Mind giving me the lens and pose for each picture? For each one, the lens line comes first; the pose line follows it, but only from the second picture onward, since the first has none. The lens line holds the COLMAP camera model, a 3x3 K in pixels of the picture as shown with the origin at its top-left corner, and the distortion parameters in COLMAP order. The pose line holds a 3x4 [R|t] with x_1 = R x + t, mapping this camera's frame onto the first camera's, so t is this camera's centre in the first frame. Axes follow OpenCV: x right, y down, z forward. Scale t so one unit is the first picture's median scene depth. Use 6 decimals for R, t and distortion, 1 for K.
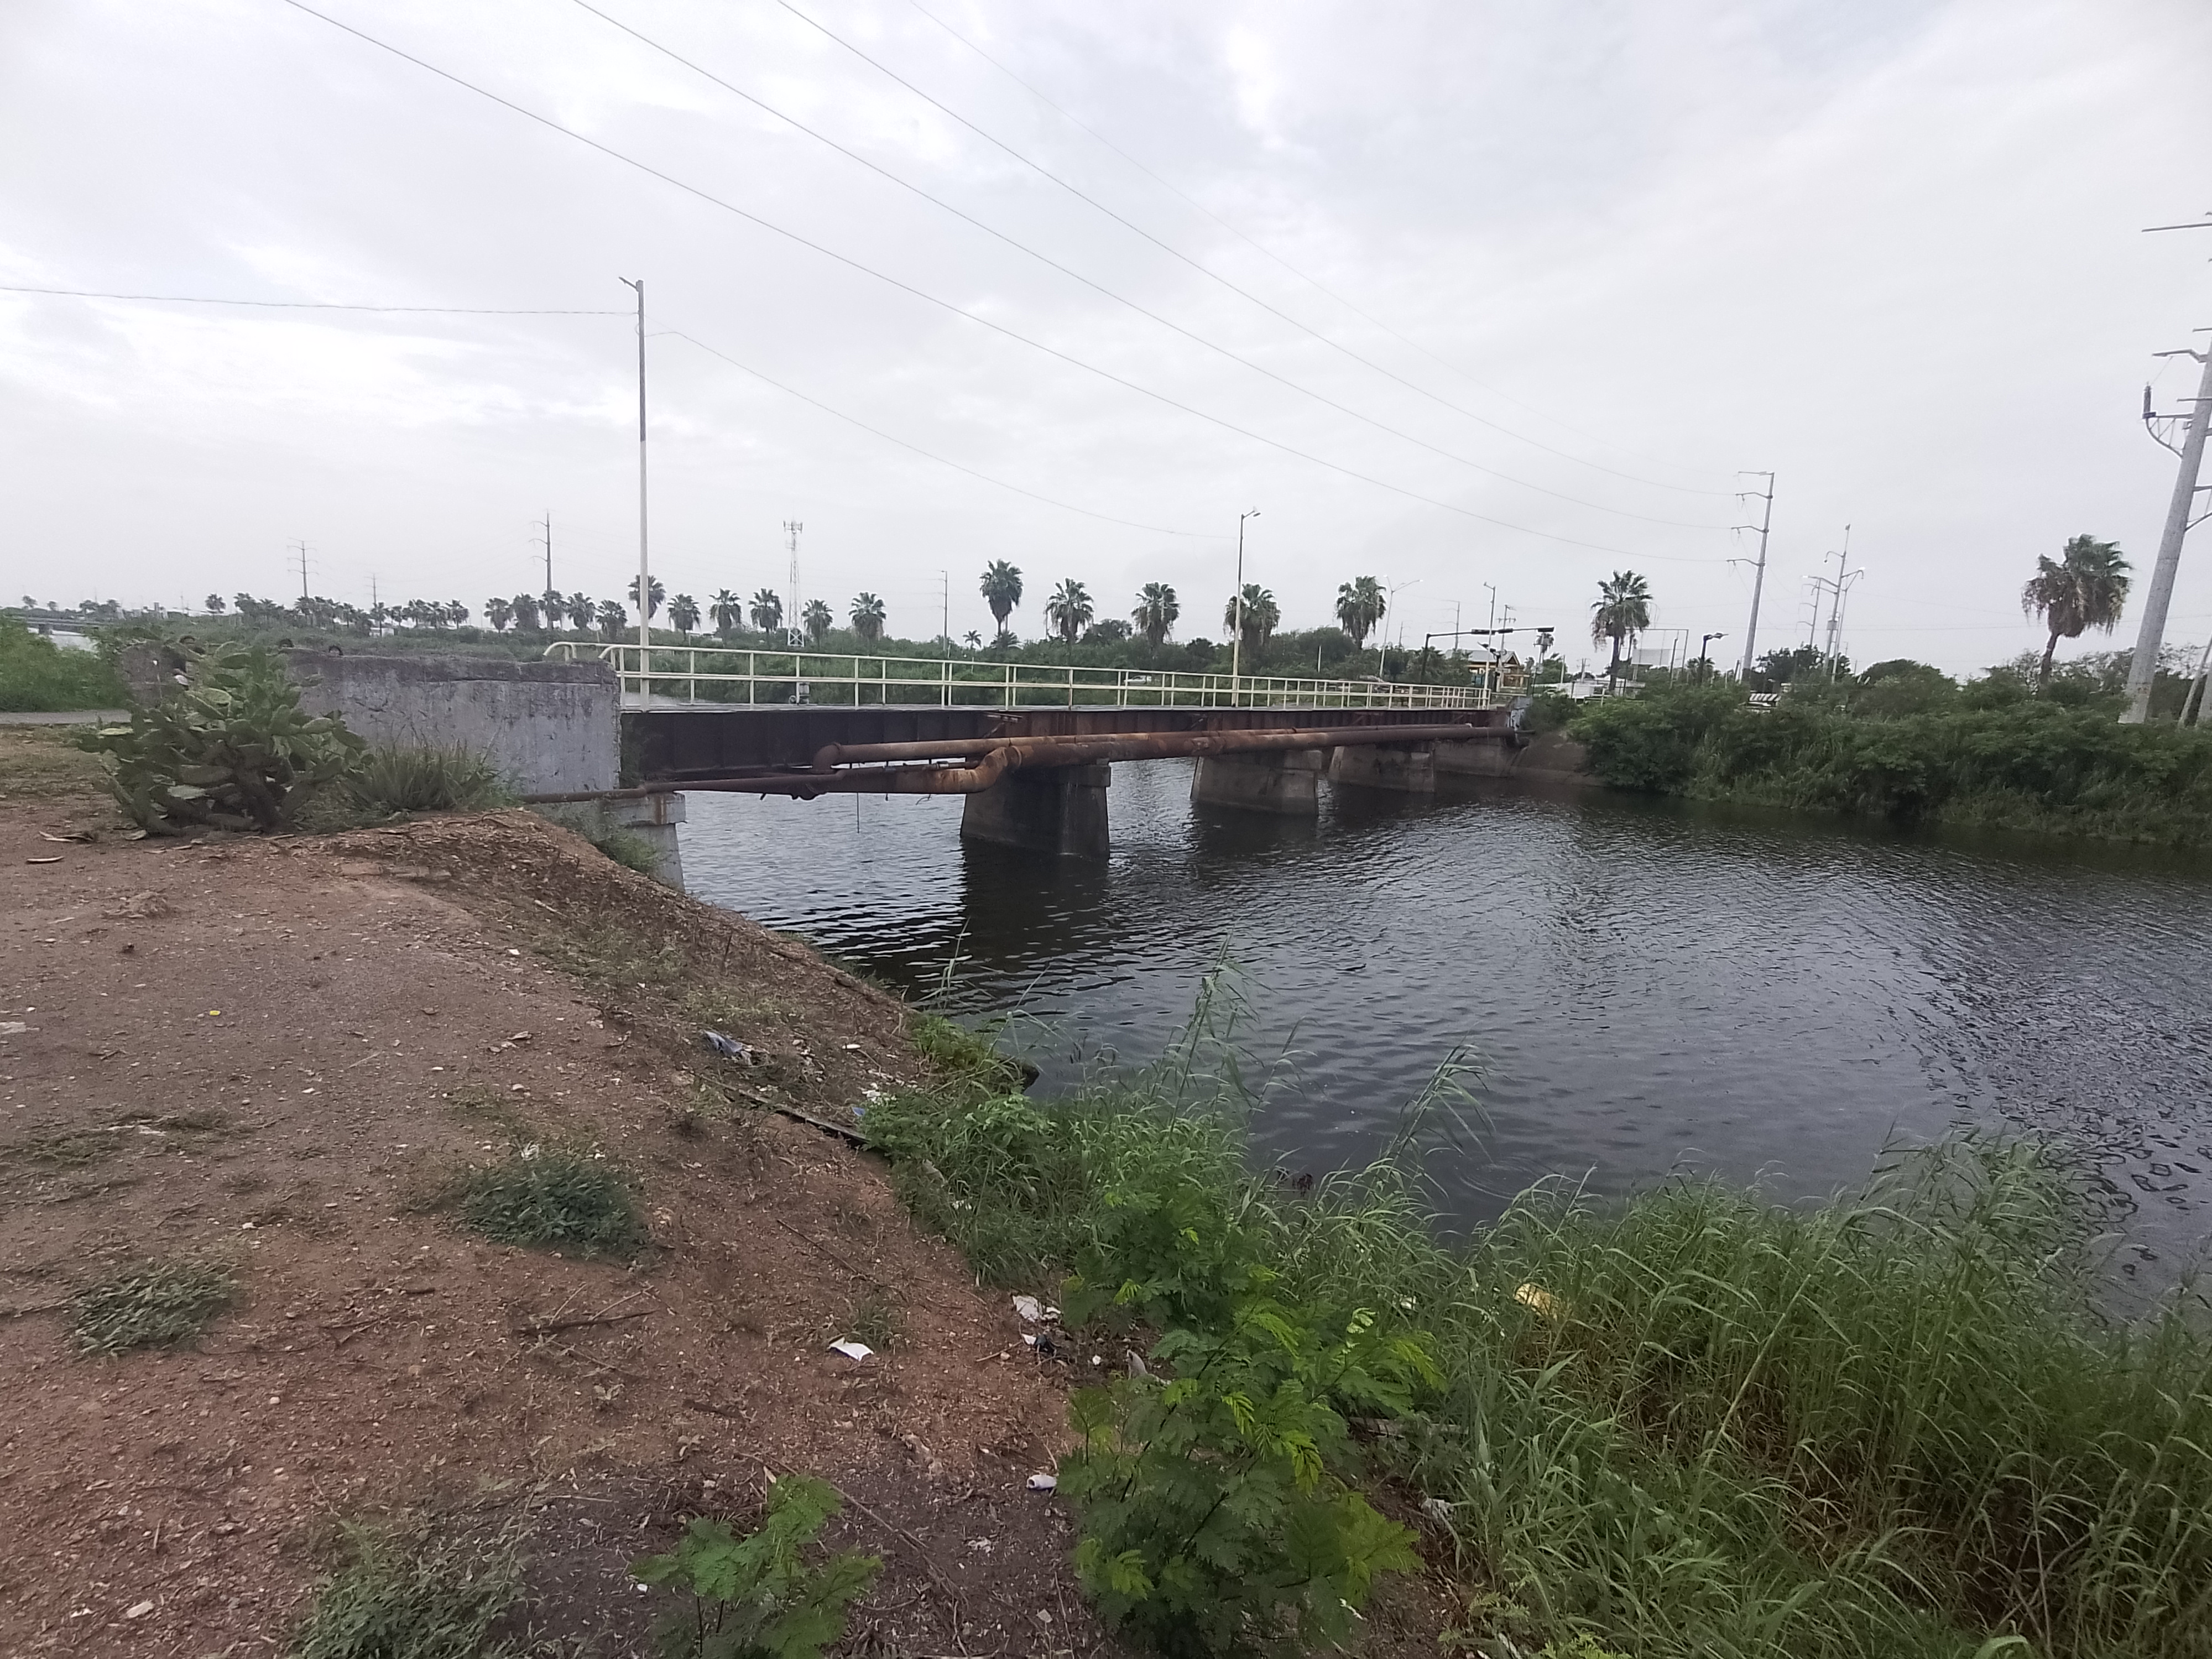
lens RADIAL K [[1001.6, 0, 1100.8], [0, 1001.6, 846.3], [0, 0, 1]] dist [0.007188, -0.002140]
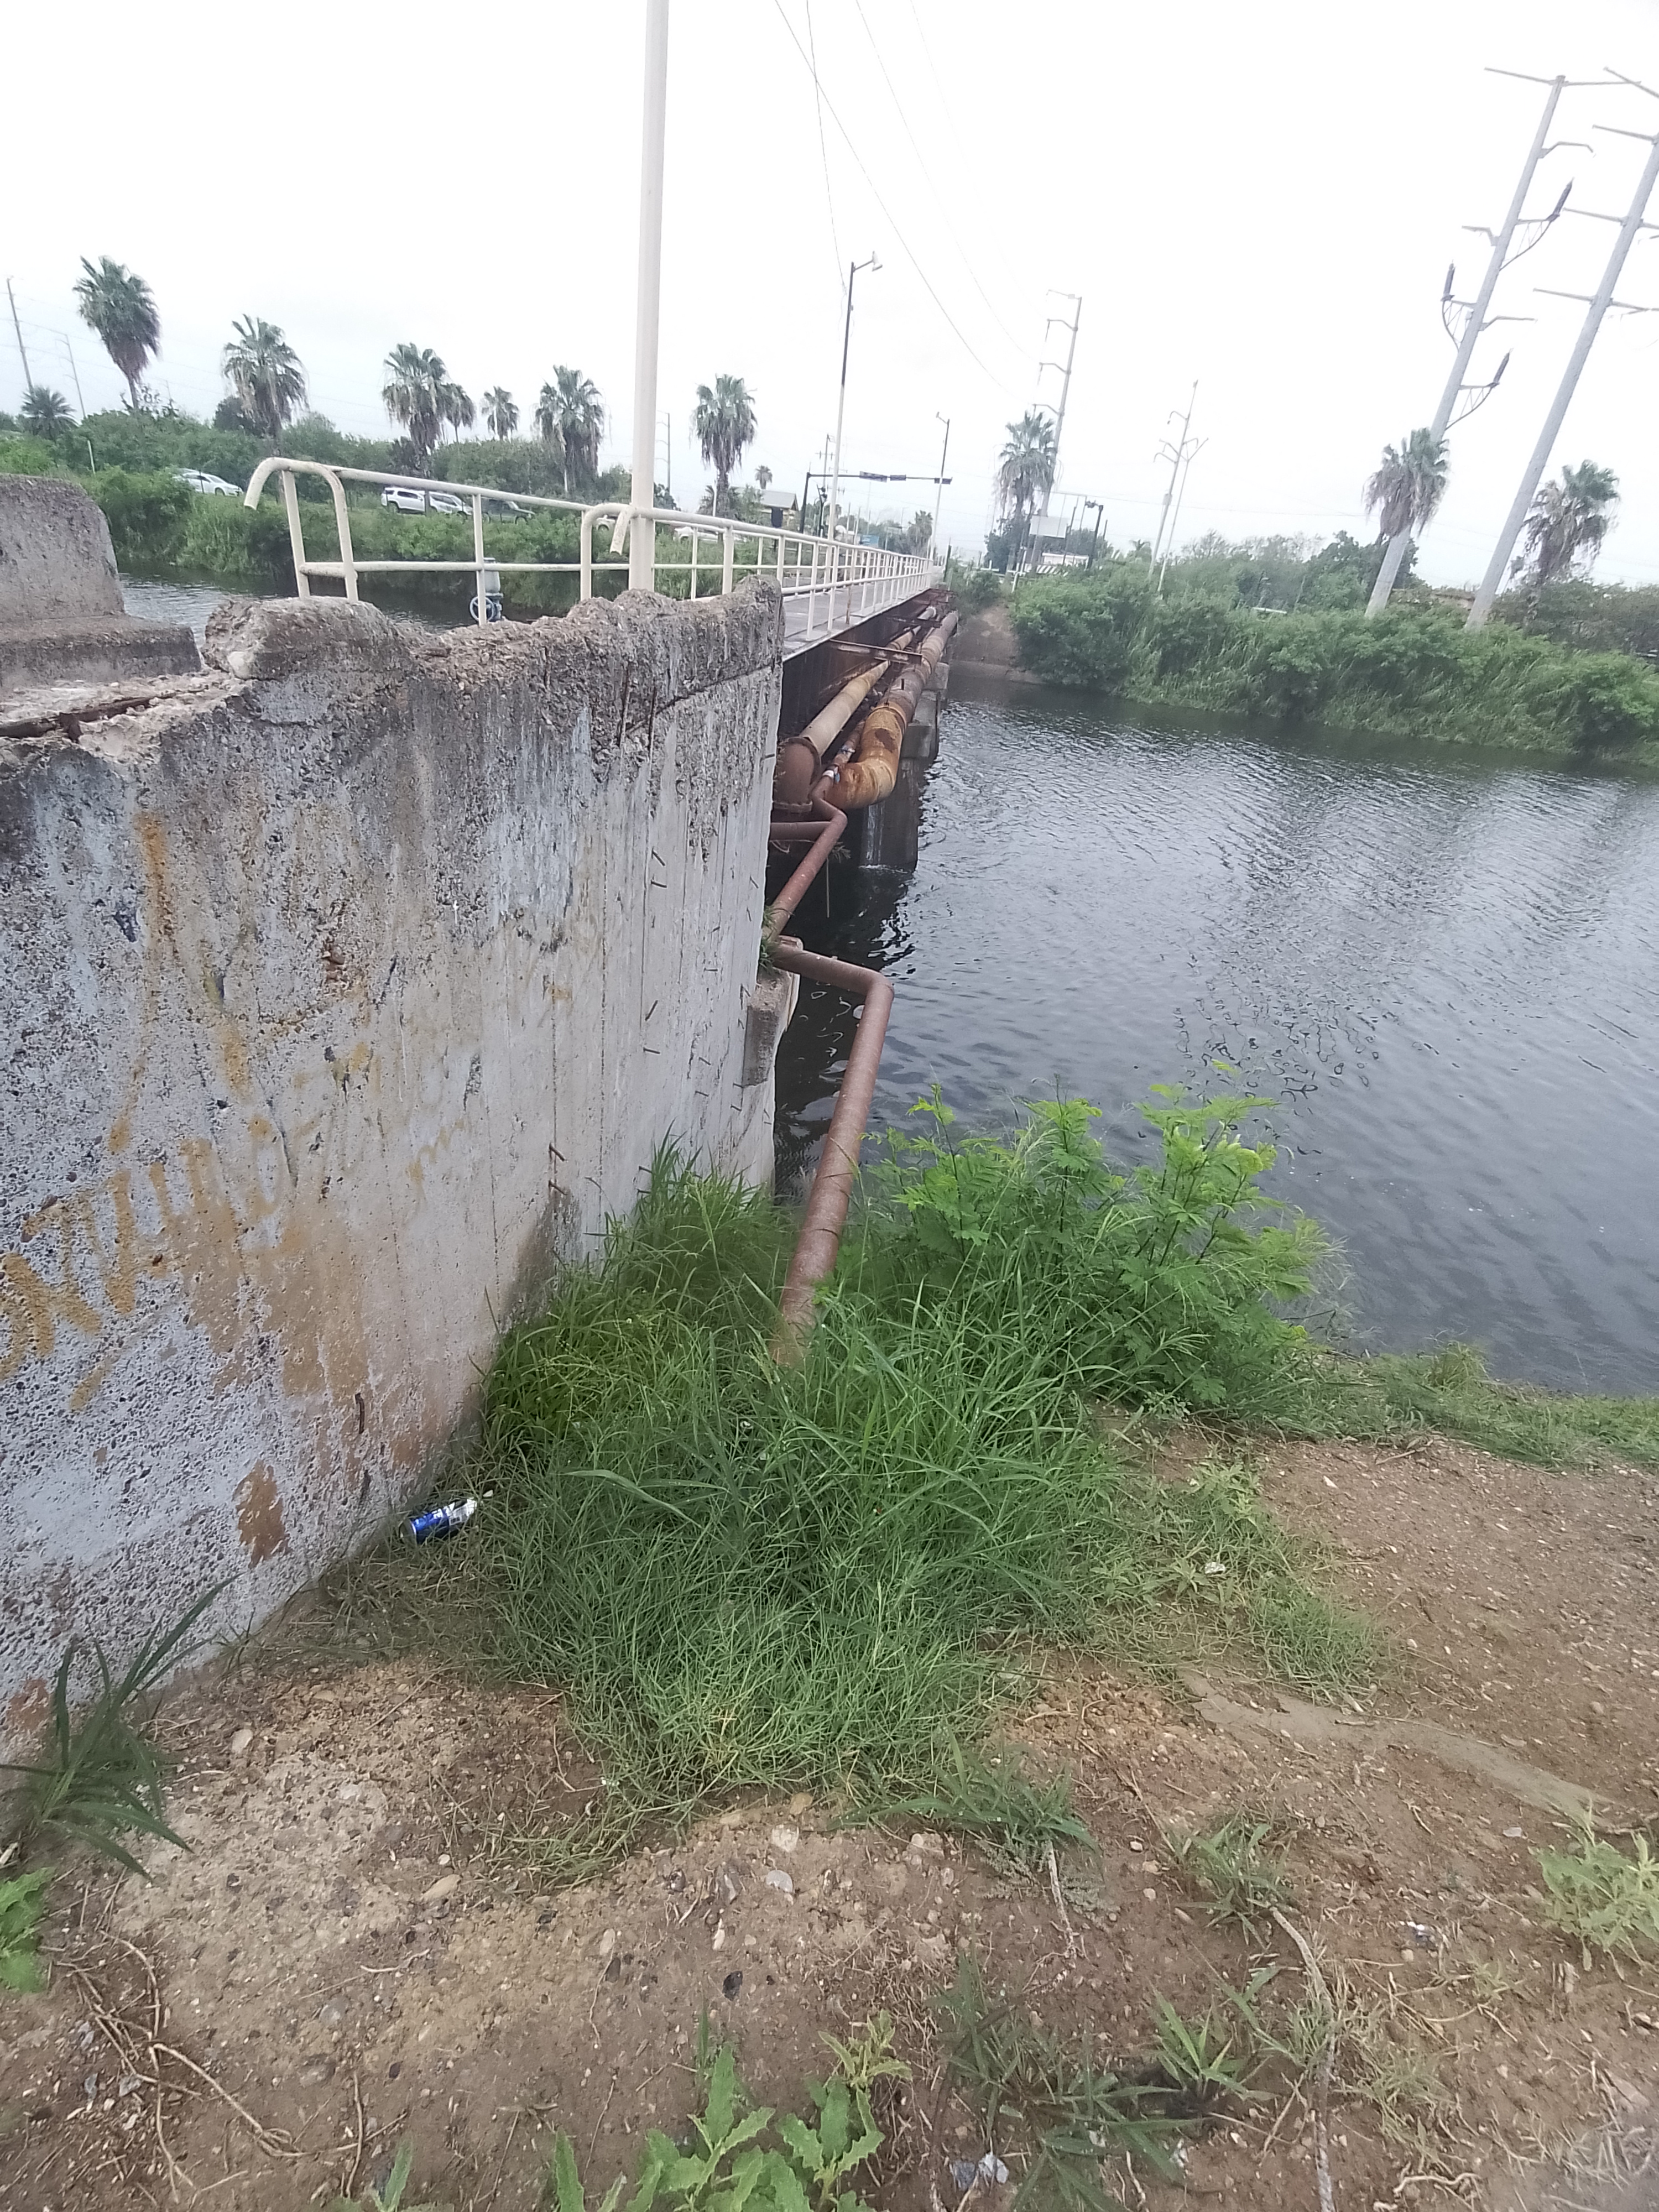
lens RADIAL K [[1001.6, 0, 822.3], [0, 1001.6, 1109.2], [0, 0, 1]] dist [0.007188, -0.002140]
pose [[0.865505, -0.202473, 0.458156, -0.210053], [0.018052, 0.926677, 0.375424, -0.050695], [-0.500576, -0.316660, 0.805699, 0.227599]]
